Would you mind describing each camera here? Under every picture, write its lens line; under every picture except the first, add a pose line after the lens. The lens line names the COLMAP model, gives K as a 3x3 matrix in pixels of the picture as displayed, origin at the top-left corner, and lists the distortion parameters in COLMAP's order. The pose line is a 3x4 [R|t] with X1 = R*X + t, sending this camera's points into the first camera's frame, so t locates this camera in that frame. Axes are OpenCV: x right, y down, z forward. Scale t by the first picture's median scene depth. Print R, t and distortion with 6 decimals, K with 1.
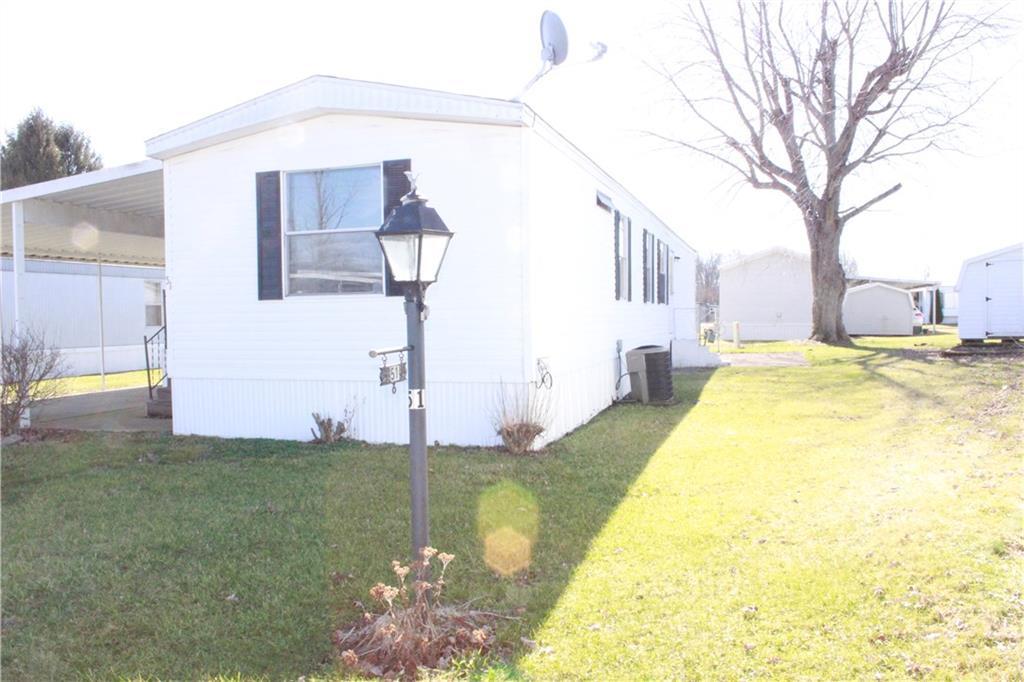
lens RADIAL K [[847.7, 0, 512.9], [0, 847.7, 353.5], [0, 0, 1]] dist [-0.173325, 0.166940]
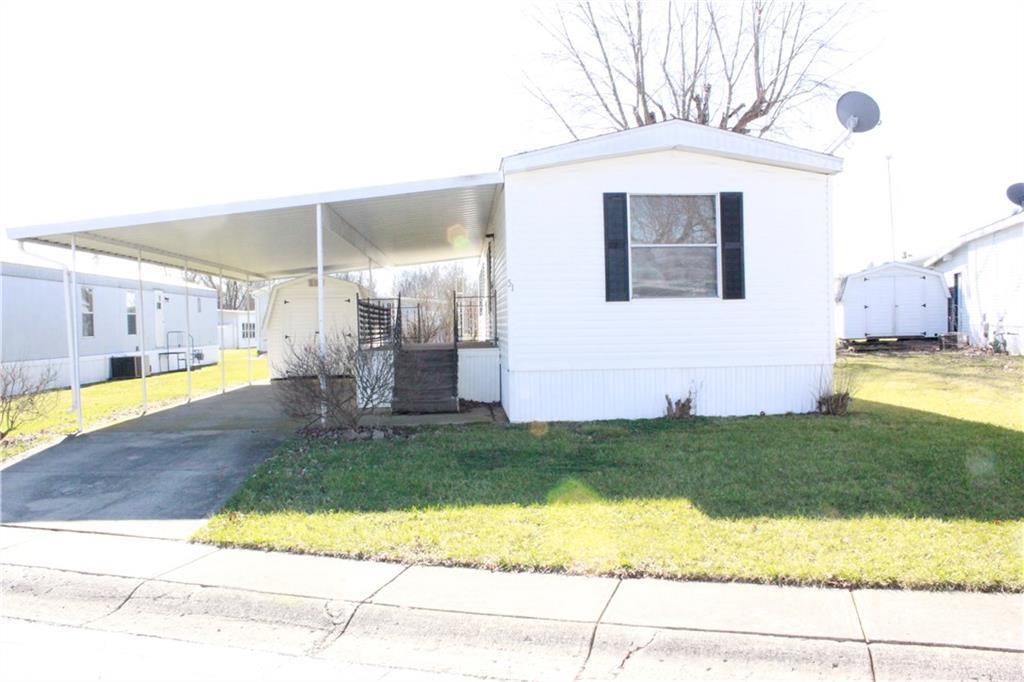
lens RADIAL K [[847.7, 0, 512.9], [0, 847.7, 353.5], [0, 0, 1]] dist [-0.173325, 0.166940]
pose [[0.946081, -0.015342, 0.323568, -0.819559], [0.019713, 0.999753, -0.010234, 0.018535], [-0.323331, 0.016061, 0.946150, -0.077144]]
